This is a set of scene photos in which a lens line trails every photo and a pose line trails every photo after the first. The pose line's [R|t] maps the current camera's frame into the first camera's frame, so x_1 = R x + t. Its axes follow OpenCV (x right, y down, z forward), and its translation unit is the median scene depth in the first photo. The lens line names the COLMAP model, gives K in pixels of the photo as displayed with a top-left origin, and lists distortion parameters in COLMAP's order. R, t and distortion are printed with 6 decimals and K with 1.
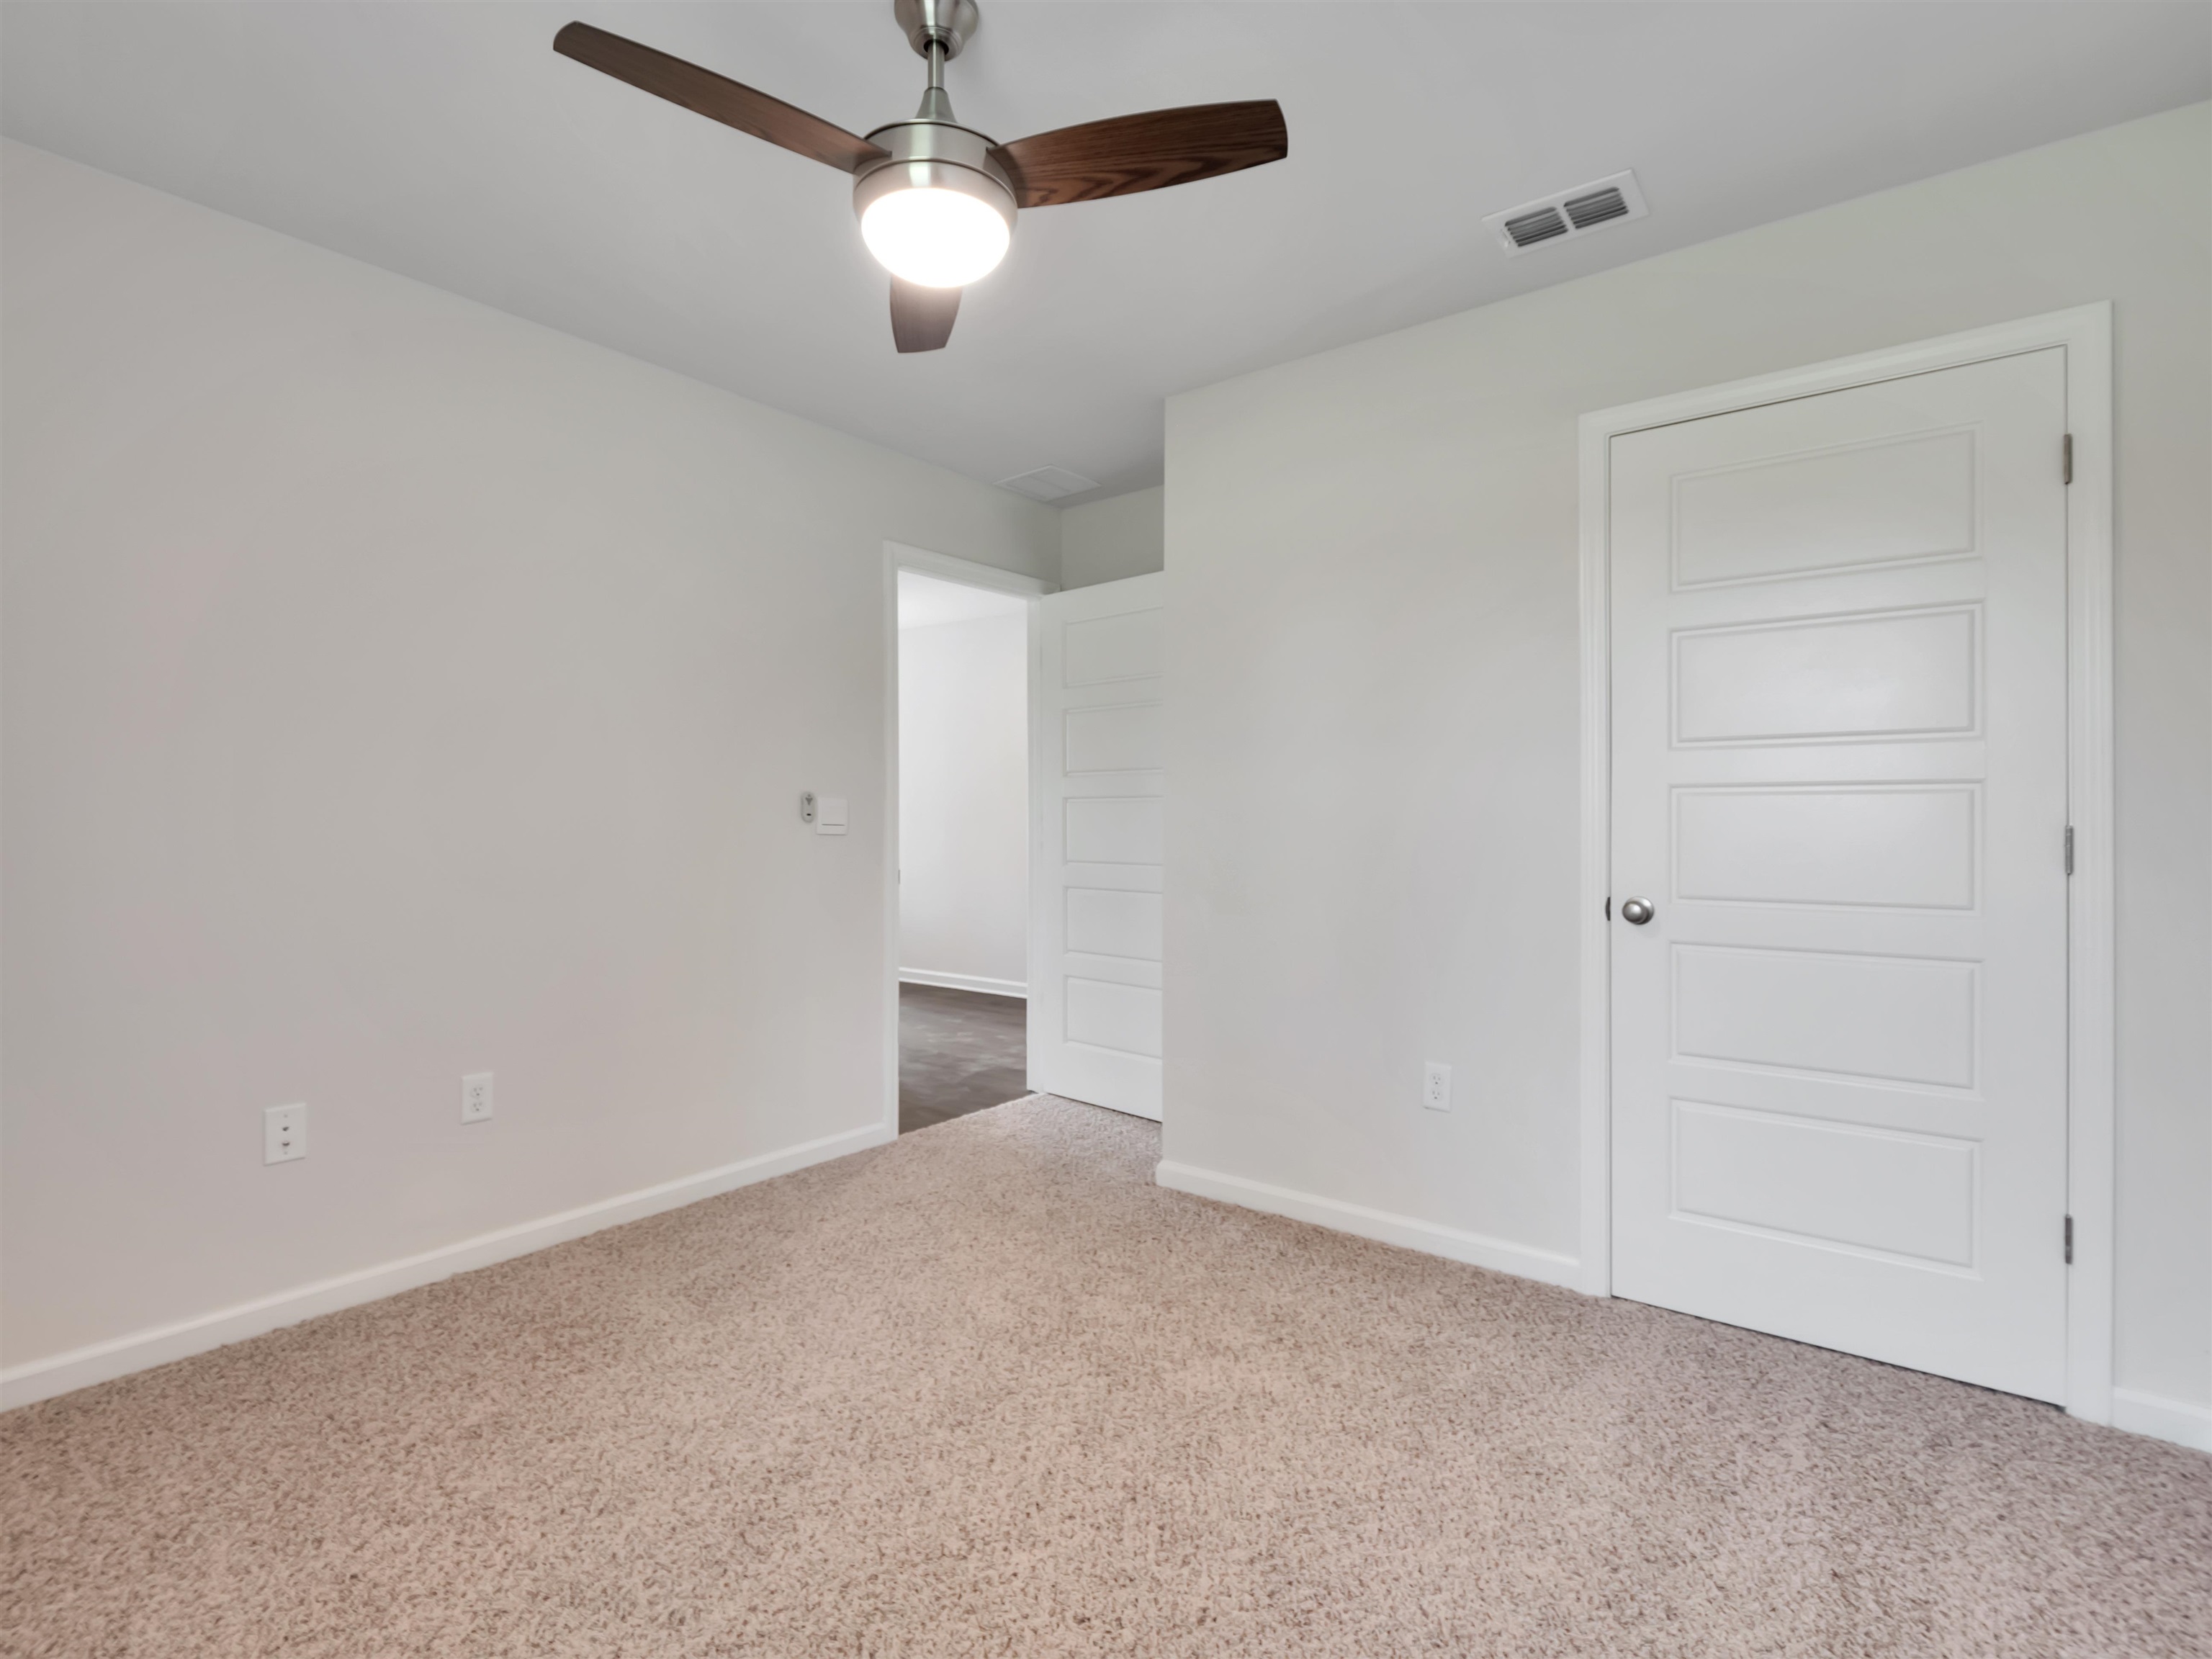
lens RADIAL K [[1048.4, 0, 1106.0], [0, 1048.4, 829.5], [0, 0, 1]] dist [0.004007, 0.000336]
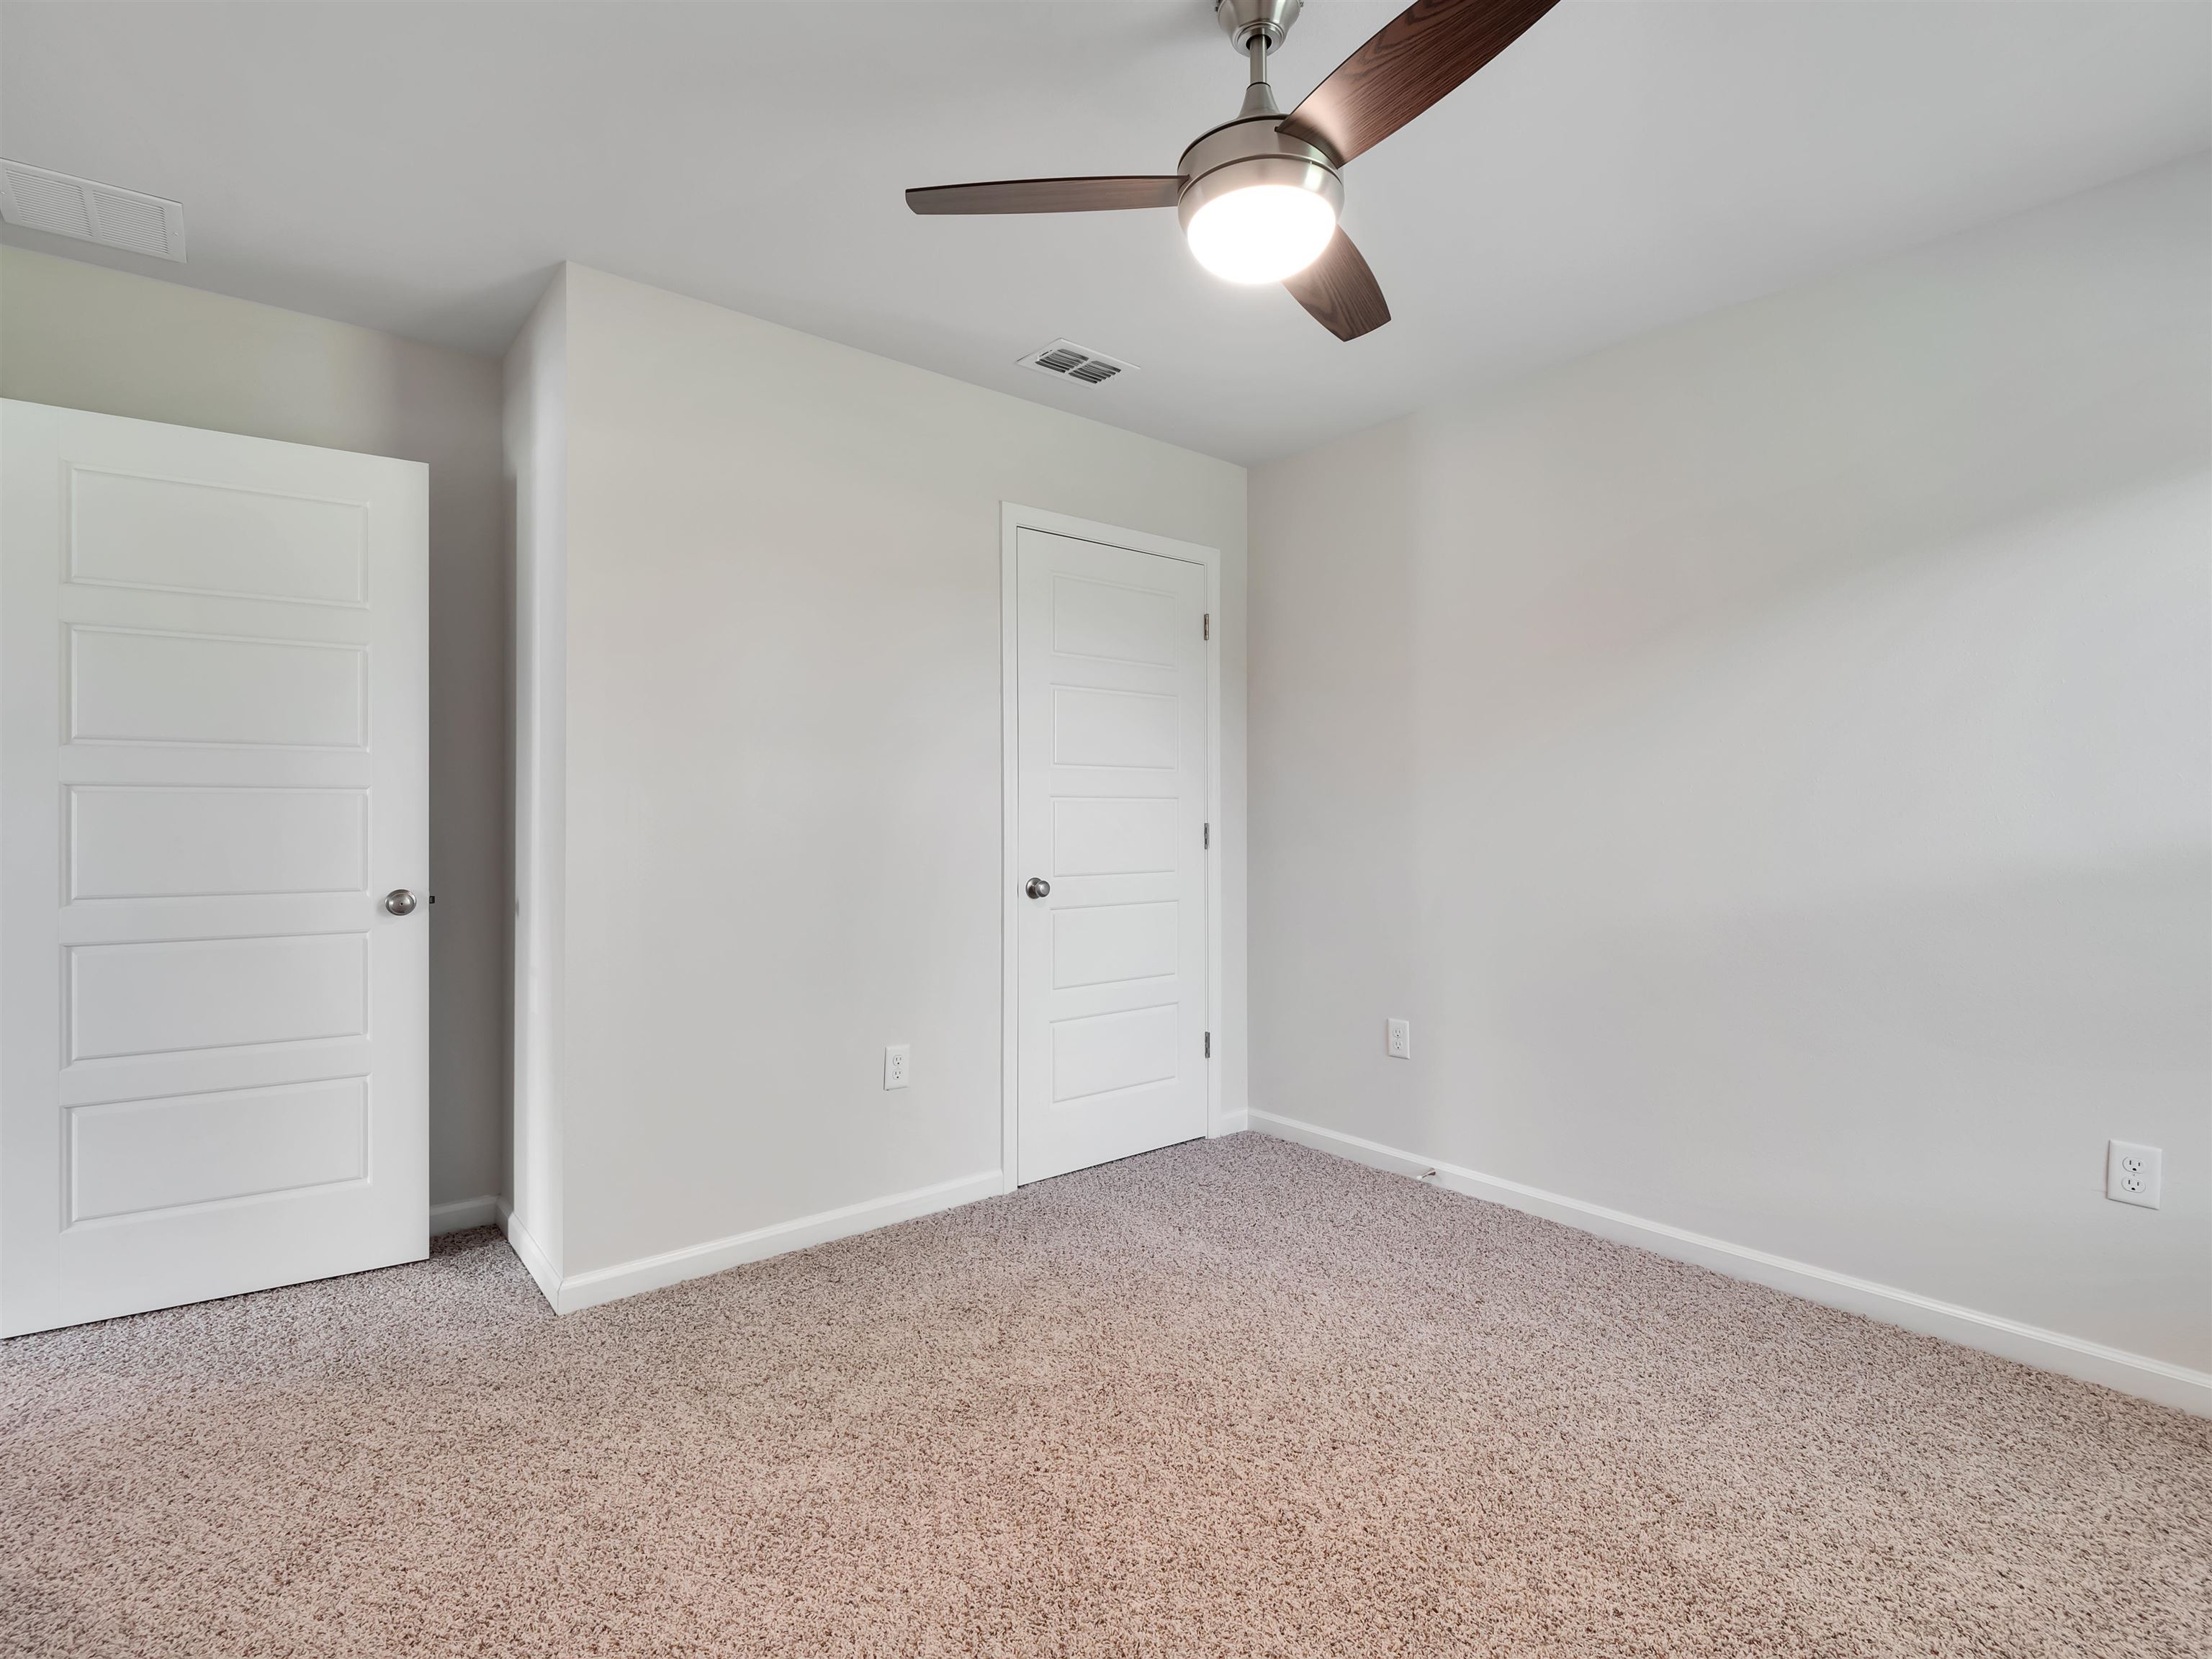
lens RADIAL K [[1048.4, 0, 1106.0], [0, 1048.4, 829.5], [0, 0, 1]] dist [0.004007, 0.000336]
pose [[0.253664, -0.014268, 0.967187, -0.795909], [0.008542, 0.999885, 0.012510, -0.015332], [-0.967255, 0.005089, 0.253757, 0.602531]]
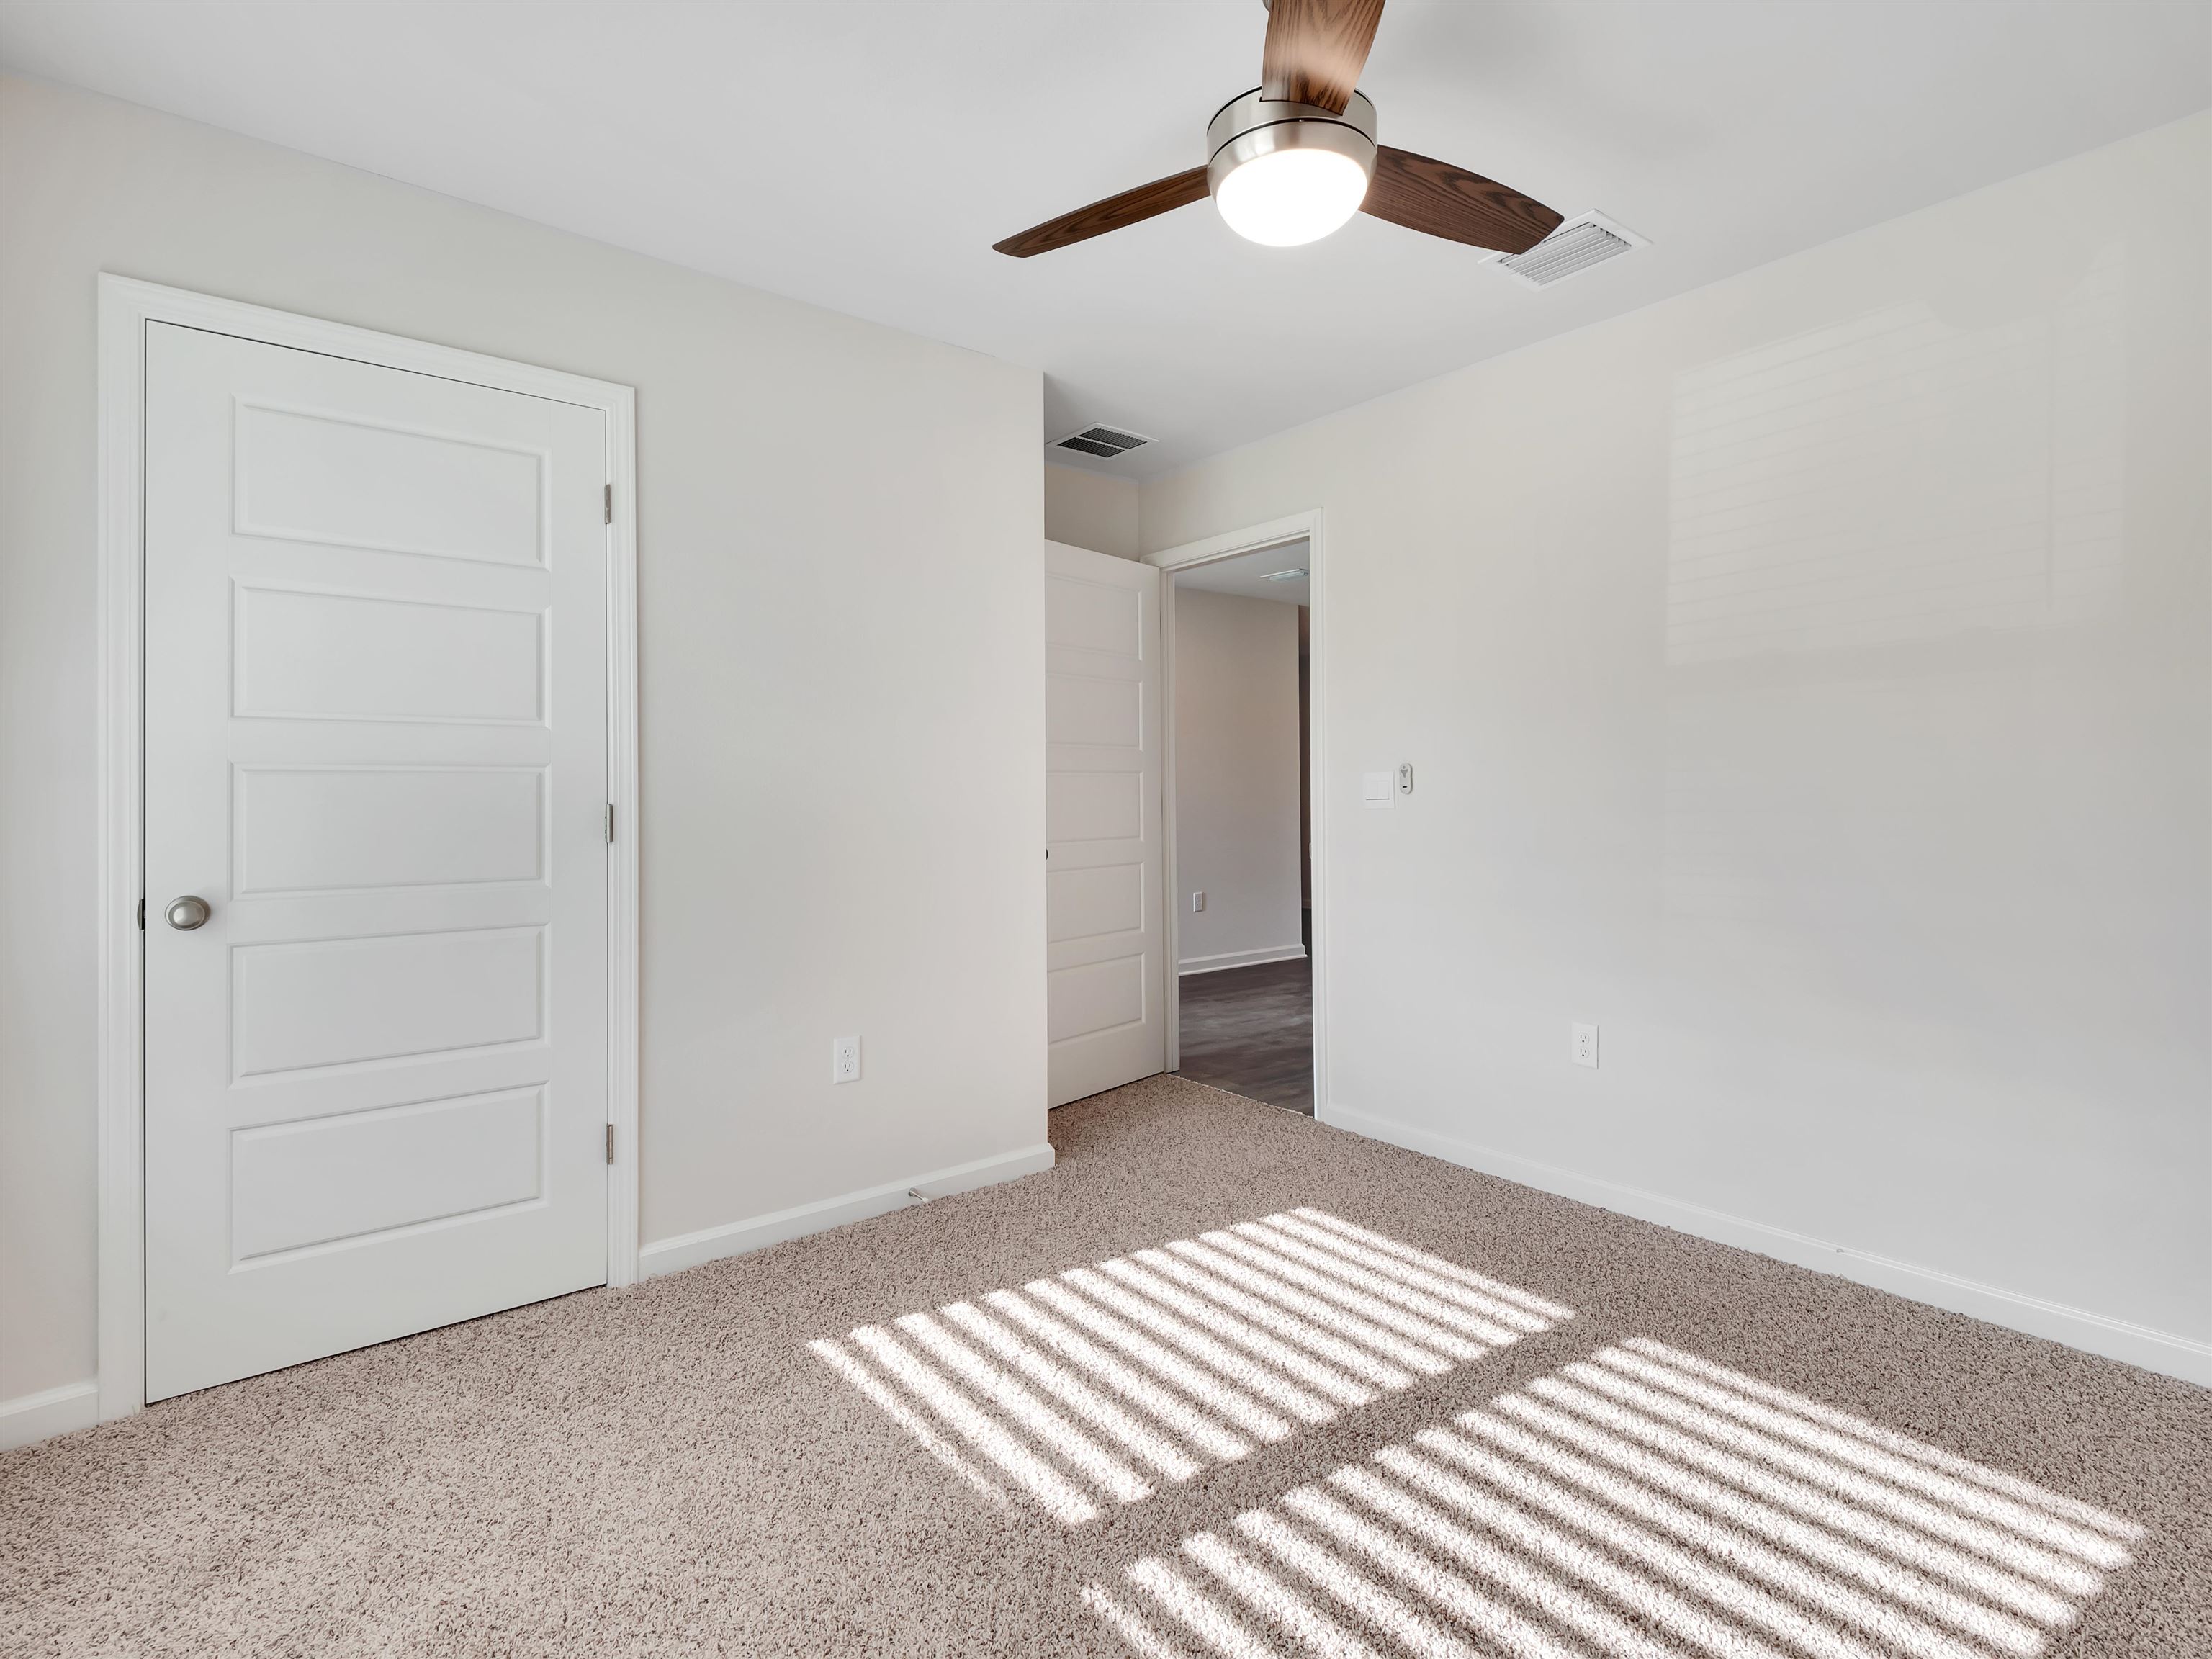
lens RADIAL K [[1088.2, 0, 1095.0], [0, 1088.2, 794.5], [0, 0, 1]] dist [0.009076, 0.000000]
pose [[0.273327, 0.002035, 0.961919, -0.124434], [0.012446, 0.999907, -0.005652, -0.000458], [-0.961841, 0.013517, 0.273276, 0.094053]]
